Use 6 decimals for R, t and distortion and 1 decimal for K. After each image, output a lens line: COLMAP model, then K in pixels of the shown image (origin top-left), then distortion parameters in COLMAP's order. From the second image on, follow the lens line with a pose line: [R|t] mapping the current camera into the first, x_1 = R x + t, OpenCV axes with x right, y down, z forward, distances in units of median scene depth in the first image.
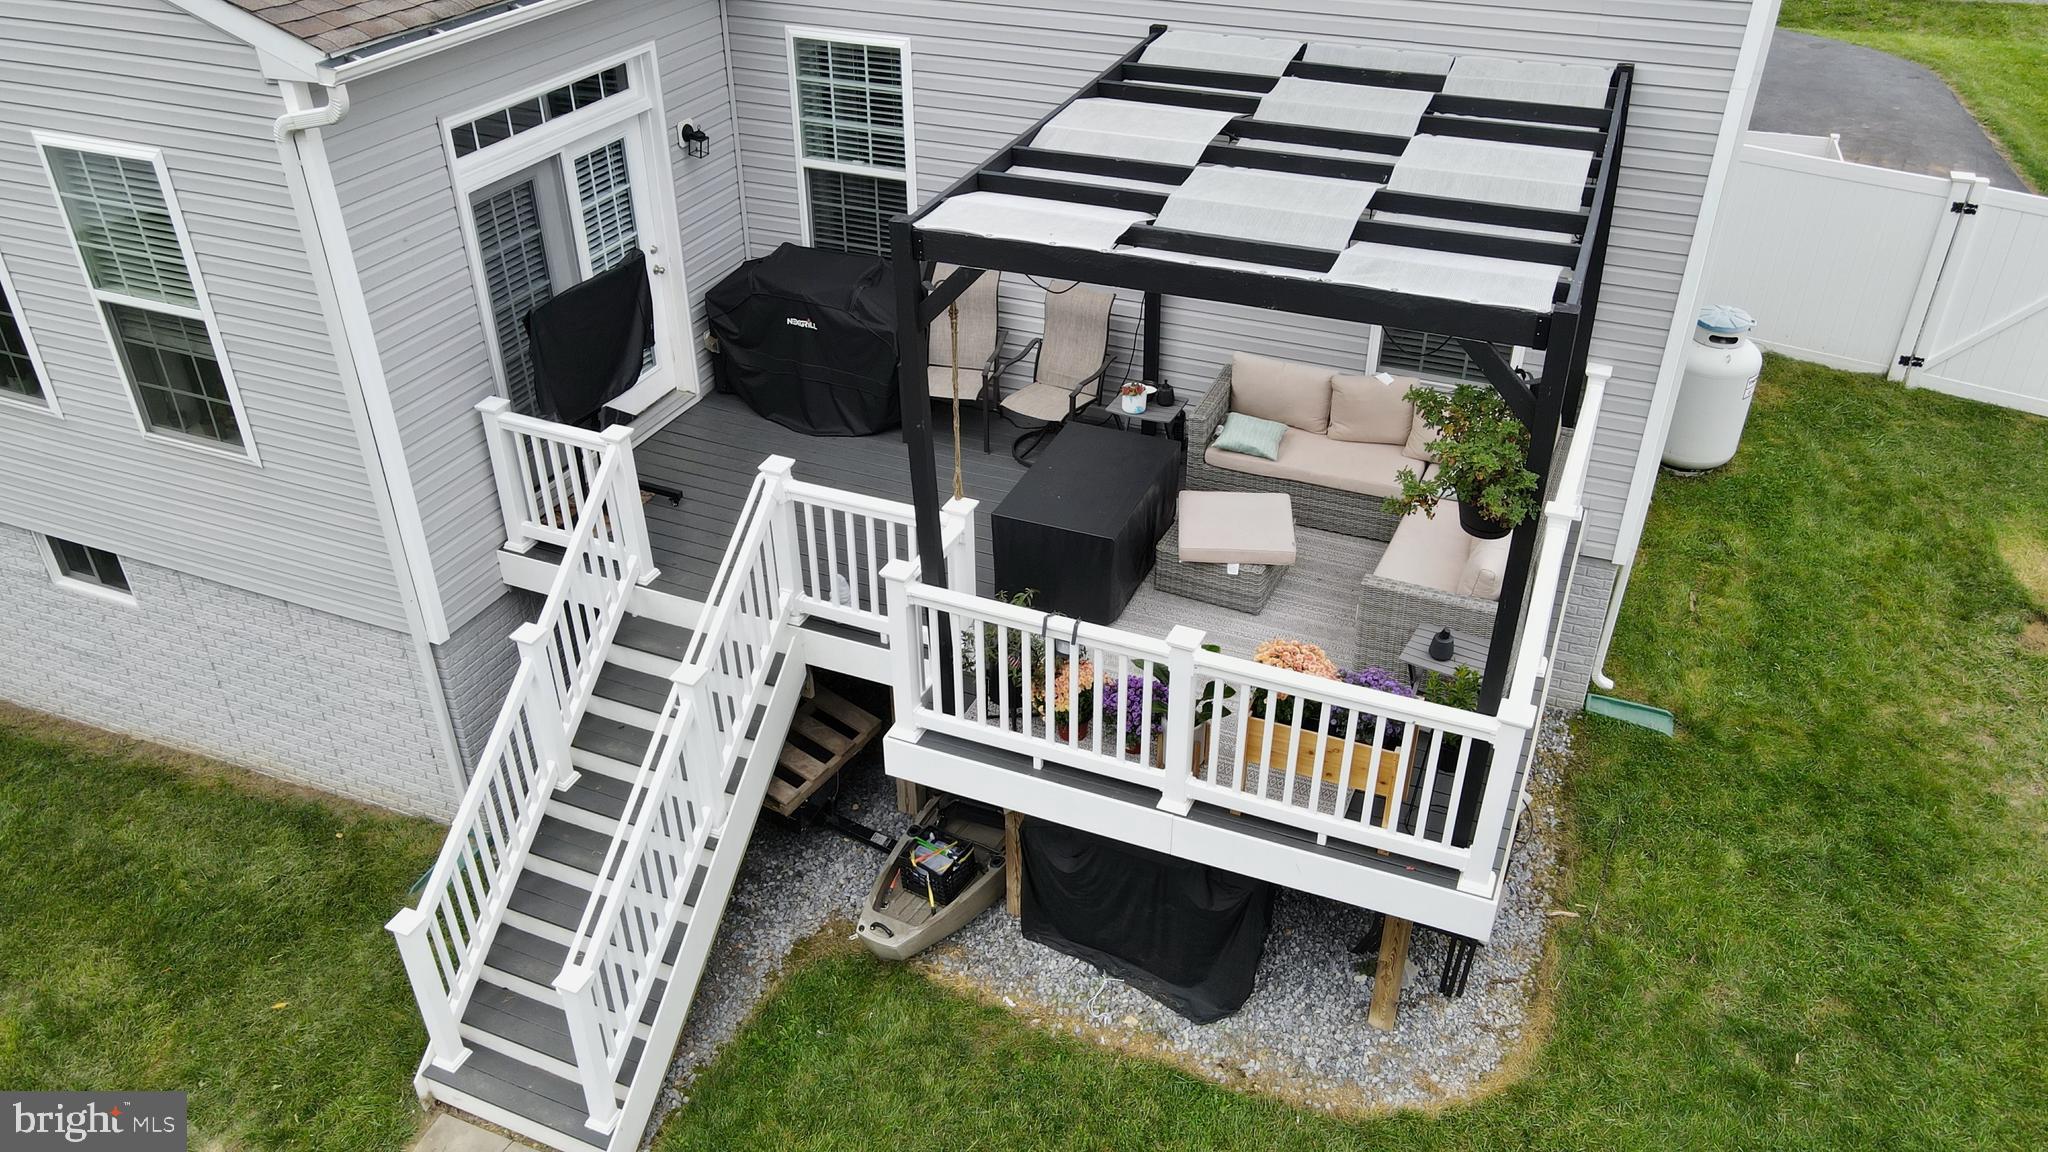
lens RADIAL K [[1516.7, 0, 1024.0], [0, 1516.7, 576.0], [0, 0, 1]] dist [-0.016490, 0.052666]
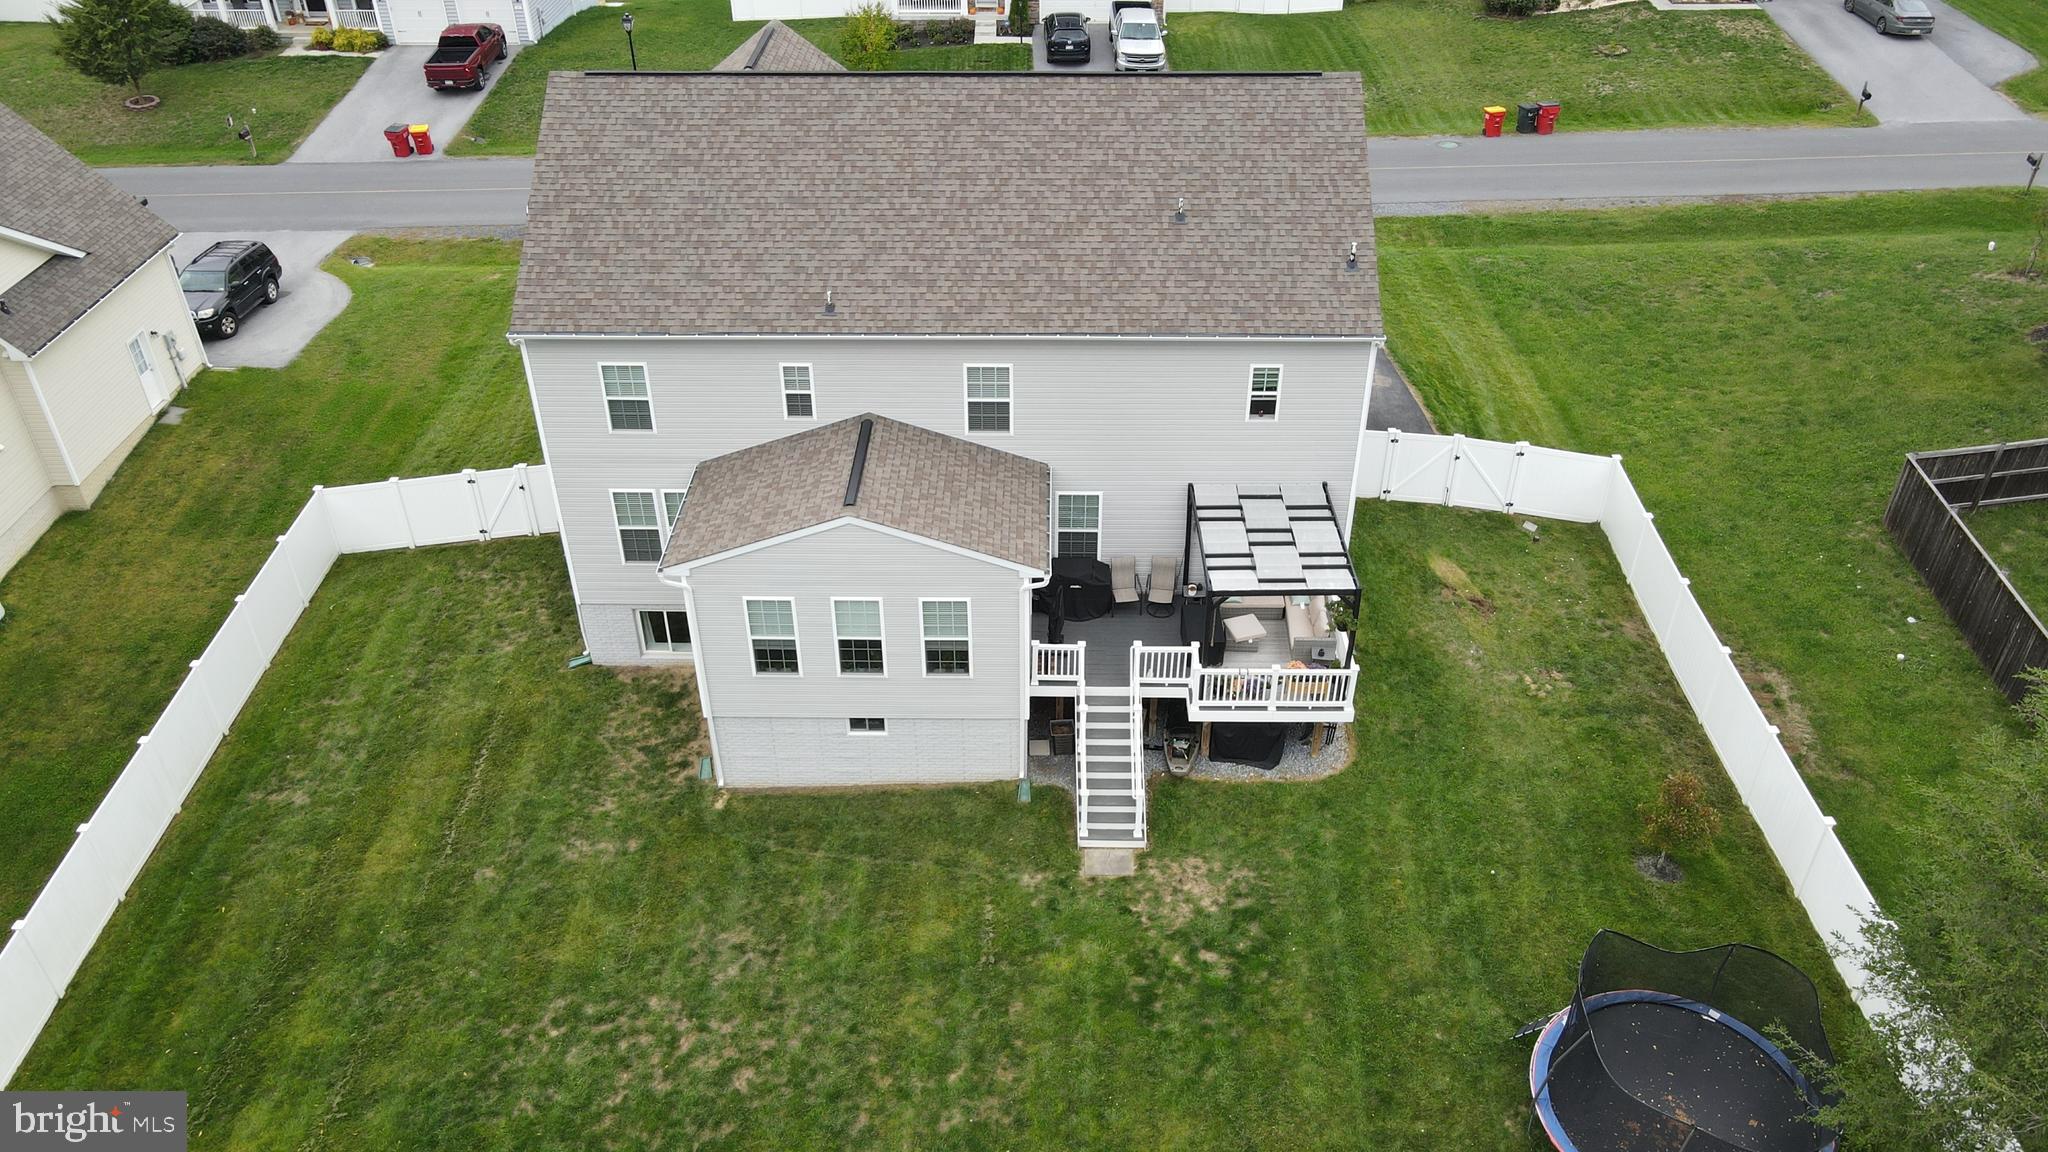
lens RADIAL K [[1496.4, 0, 1024.0], [0, 1496.4, 576.0], [0, 0, 1]] dist [0.006873, 0.002722]
pose [[0.926053, -0.215324, 0.309938, -1.400906], [0.202876, 0.976534, 0.072264, -0.513066], [-0.318226, -0.004041, 0.948006, -2.123812]]
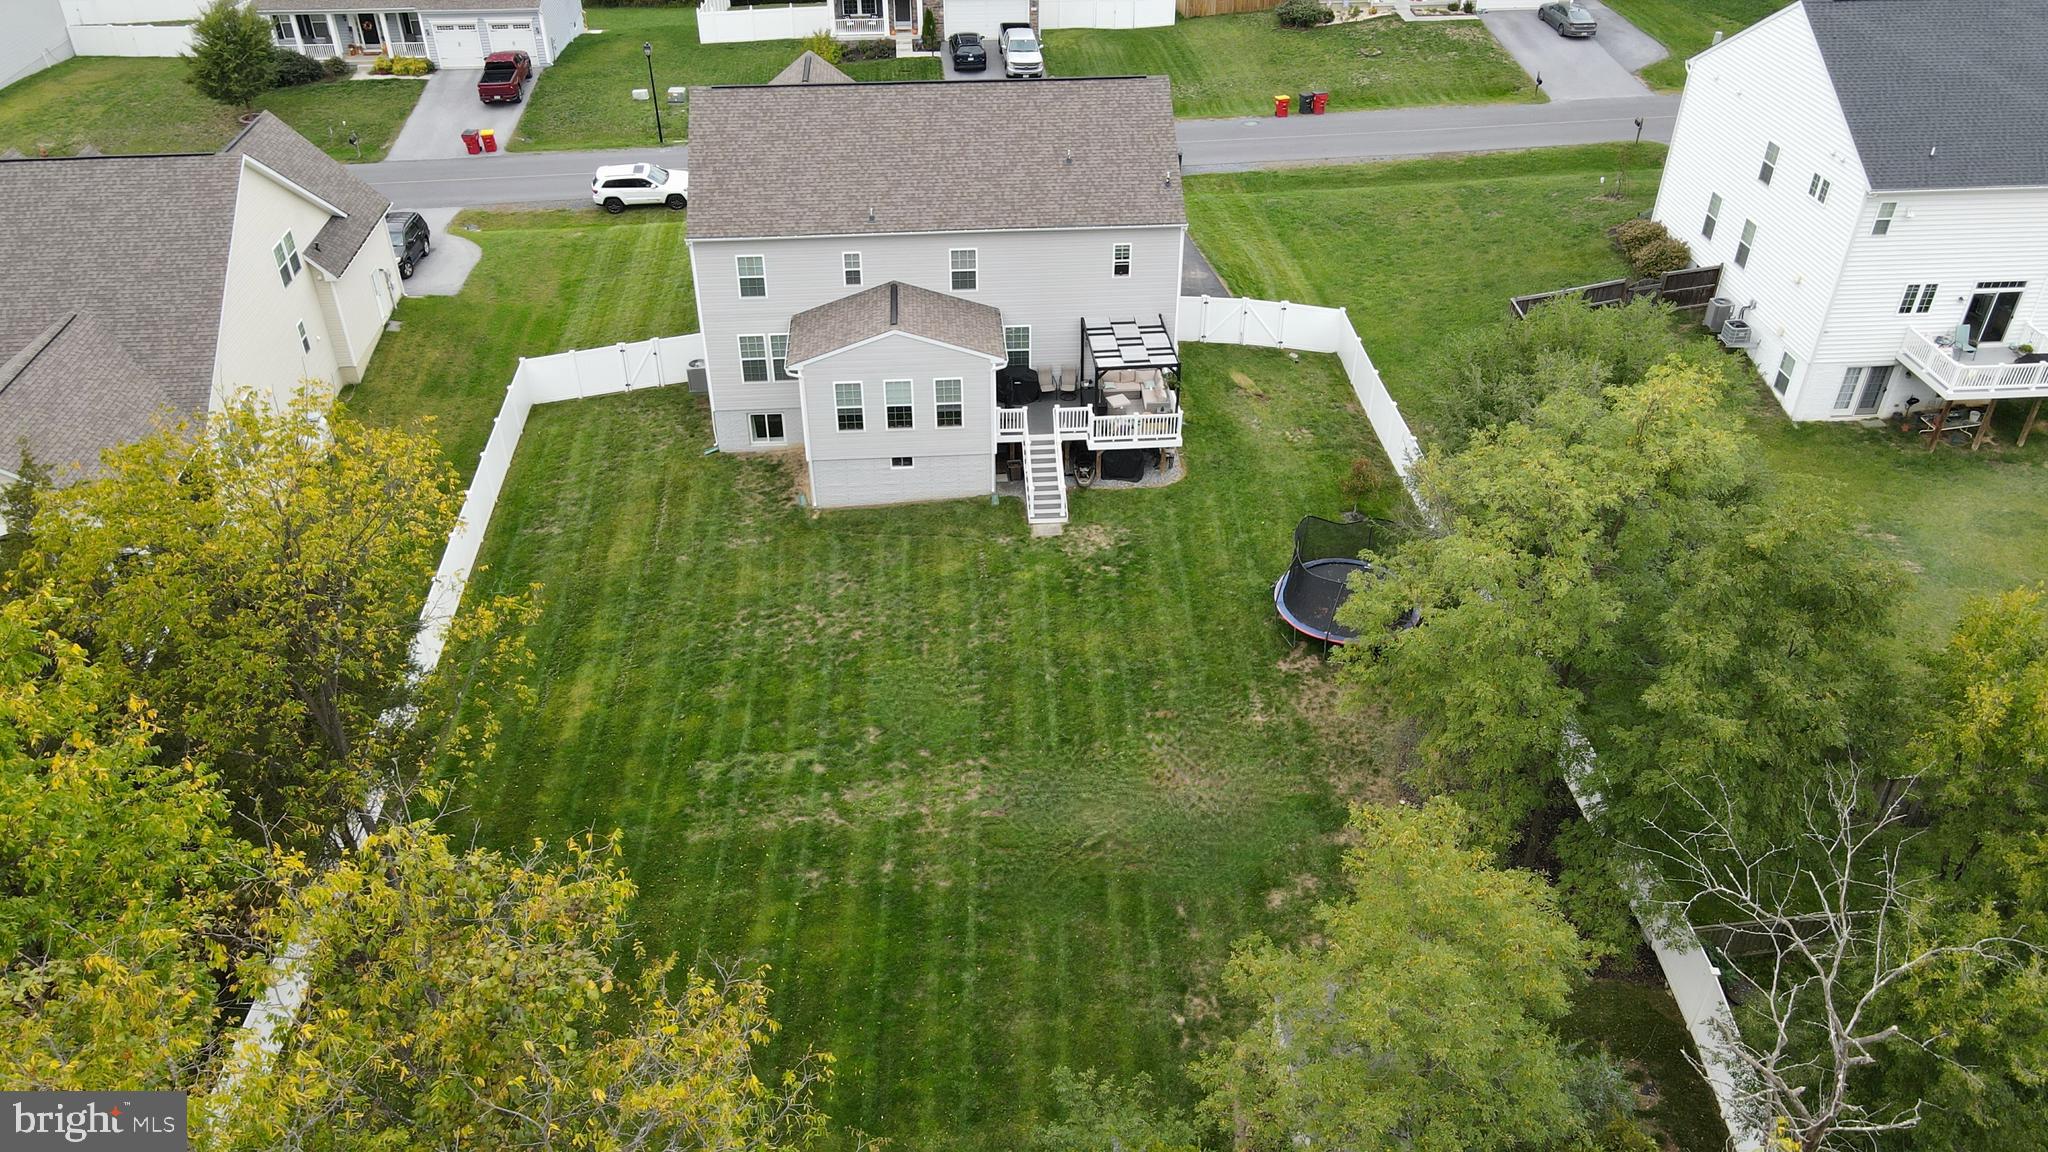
lens RADIAL K [[1516.7, 0, 1024.0], [0, 1516.7, 576.0], [0, 0, 1]] dist [-0.016490, 0.052666]
pose [[0.887555, -0.259052, 0.380970, -2.694567], [0.245267, 0.965700, 0.085252, 0.032762], [-0.389987, 0.017774, 0.920649, -4.401006]]
